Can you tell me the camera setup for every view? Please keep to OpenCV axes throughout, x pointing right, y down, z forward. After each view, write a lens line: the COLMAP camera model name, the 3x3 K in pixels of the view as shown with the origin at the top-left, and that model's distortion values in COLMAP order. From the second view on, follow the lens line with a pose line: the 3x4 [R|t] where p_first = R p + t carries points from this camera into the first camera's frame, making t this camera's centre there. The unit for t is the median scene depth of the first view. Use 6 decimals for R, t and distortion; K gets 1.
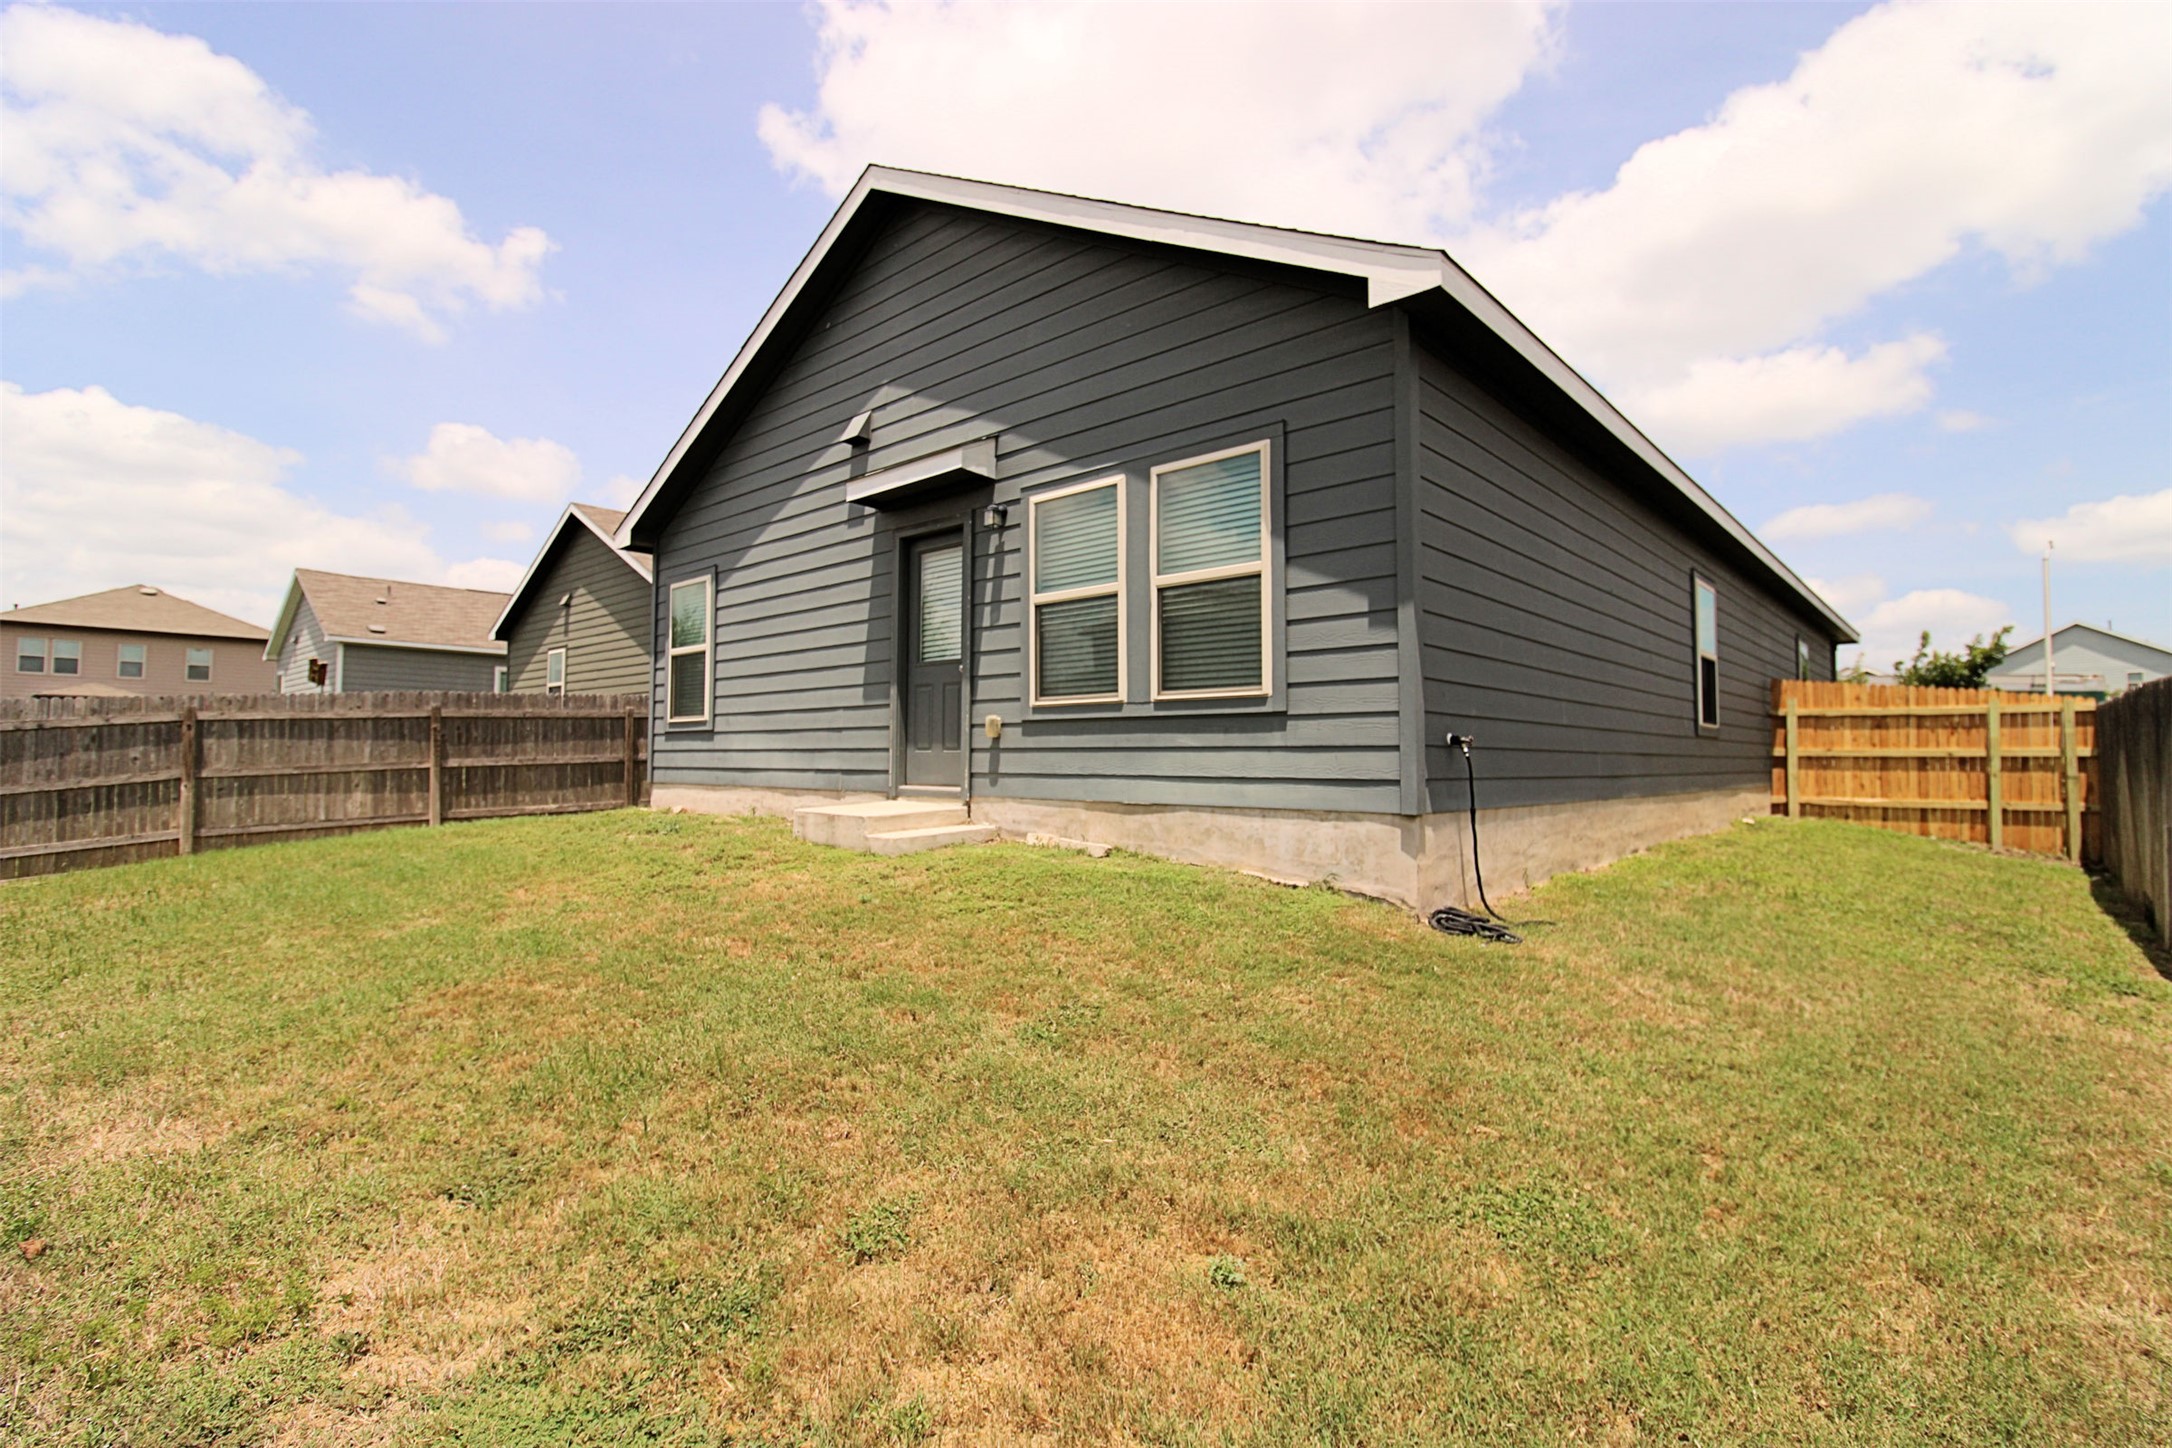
lens RADIAL K [[1004.4, 0, 1078.8], [0, 1004.4, 681.1], [0, 0, 1]] dist [-0.000008, 0.000008]
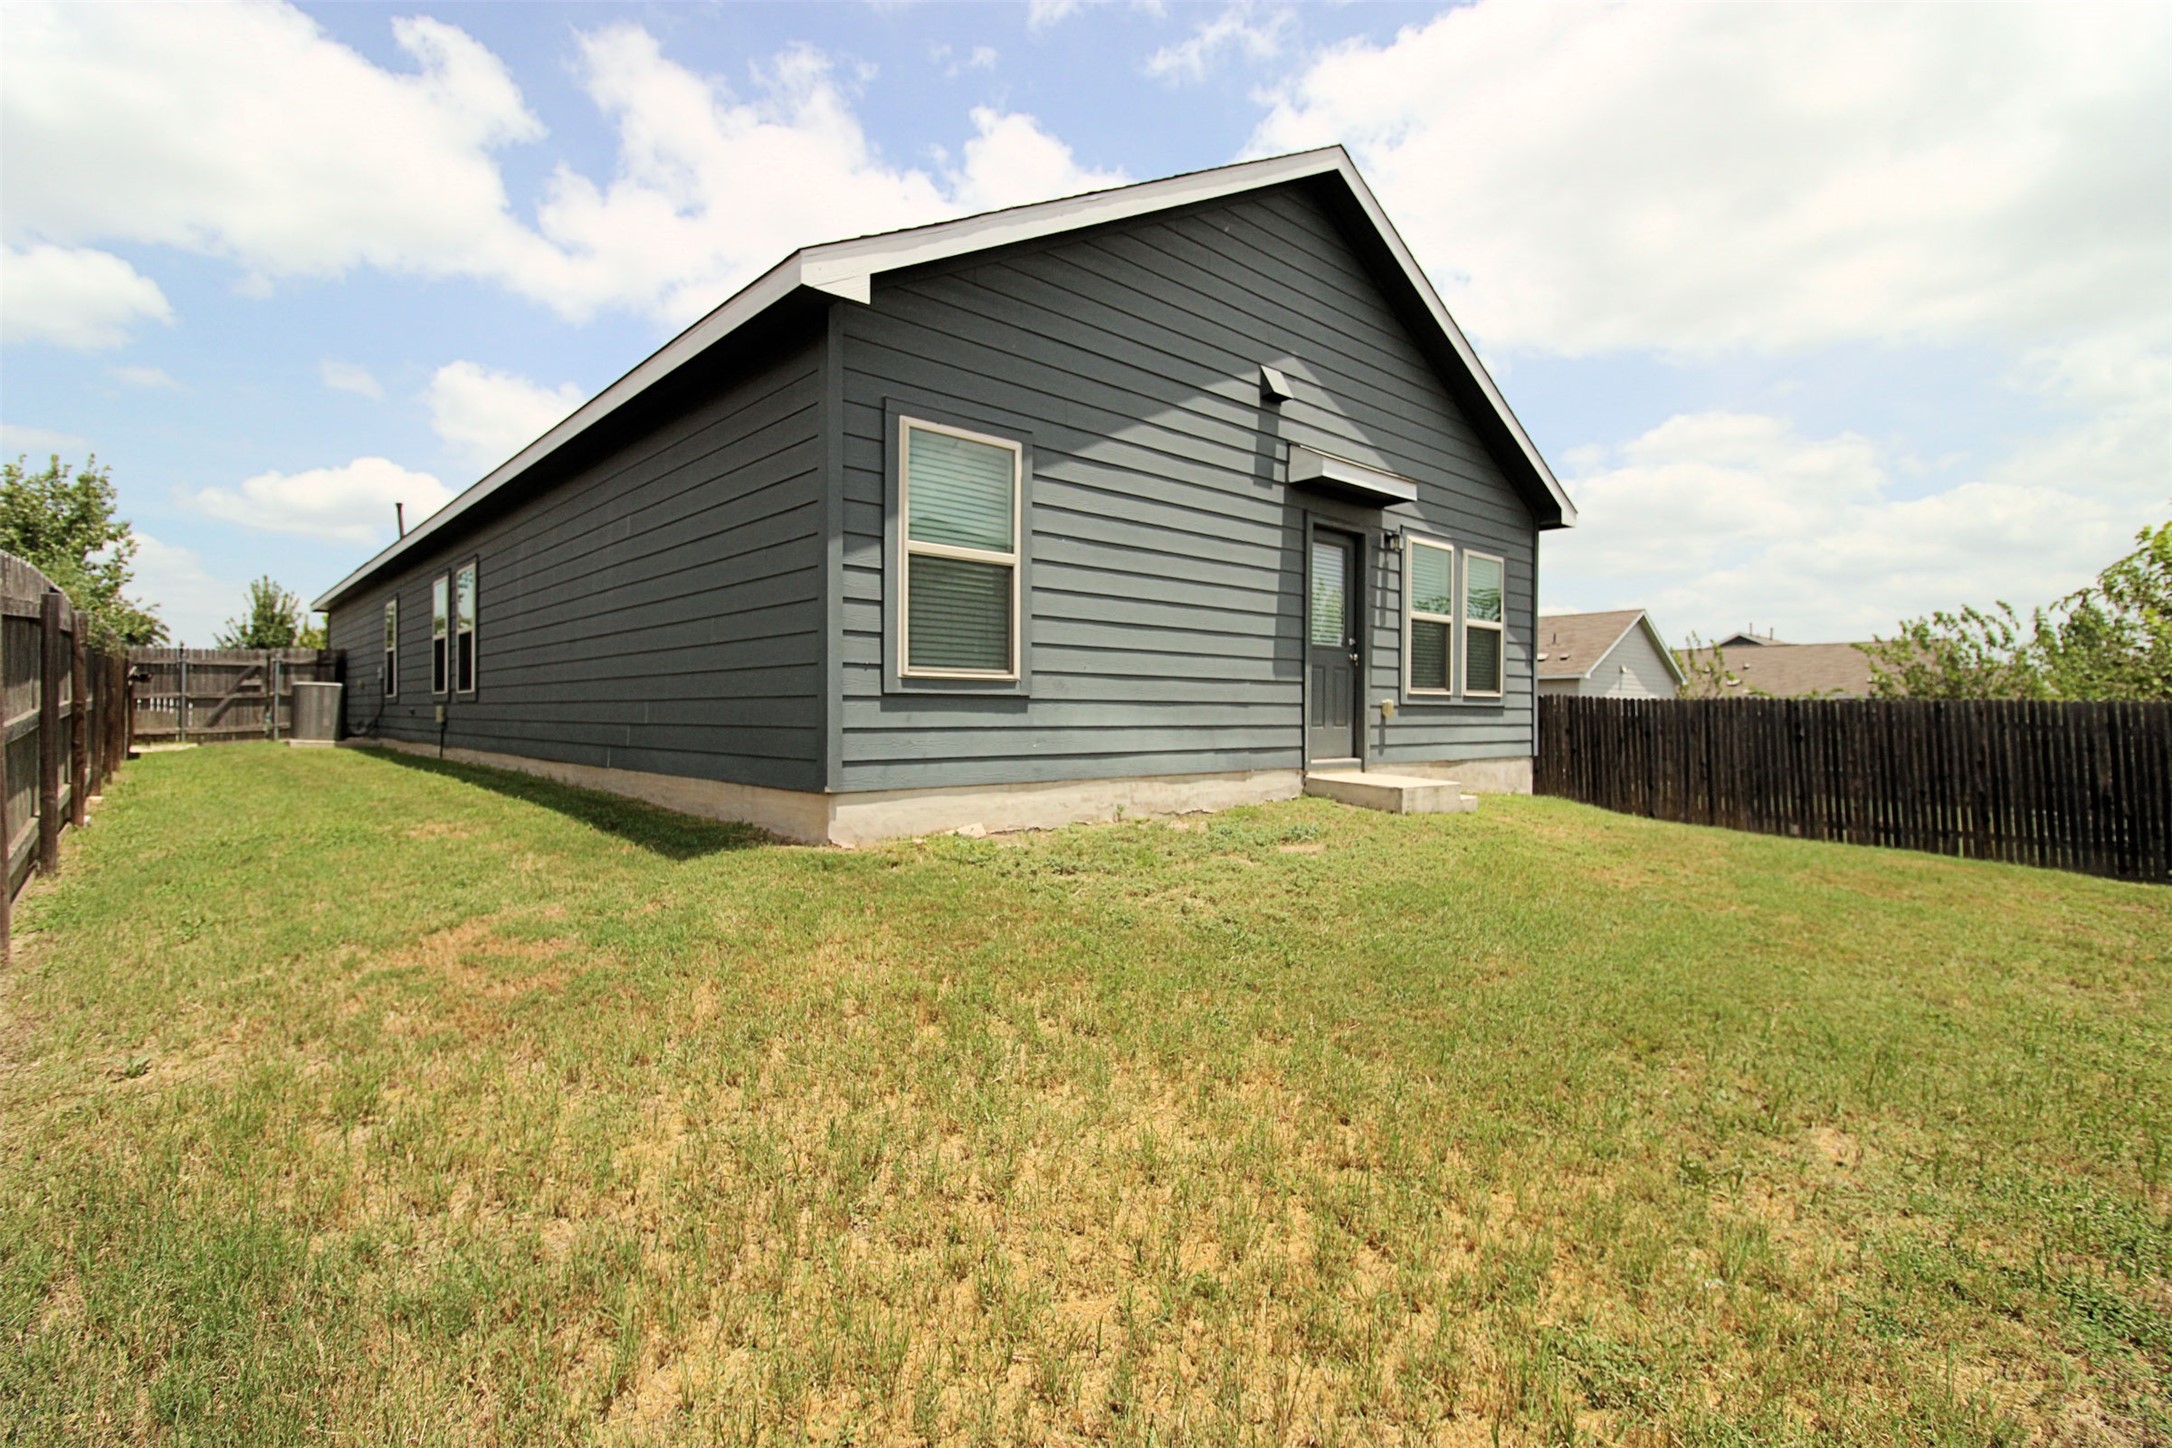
lens RADIAL K [[1004.4, 0, 1084.1], [0, 1004.4, 731.5], [0, 0, 1]] dist [-0.000008, 0.000008]
pose [[0.094555, -0.000187, 0.995520, -1.182567], [-0.061762, 0.998073, 0.006053, 0.077908], [-0.993602, -0.062057, 0.094361, 1.080397]]
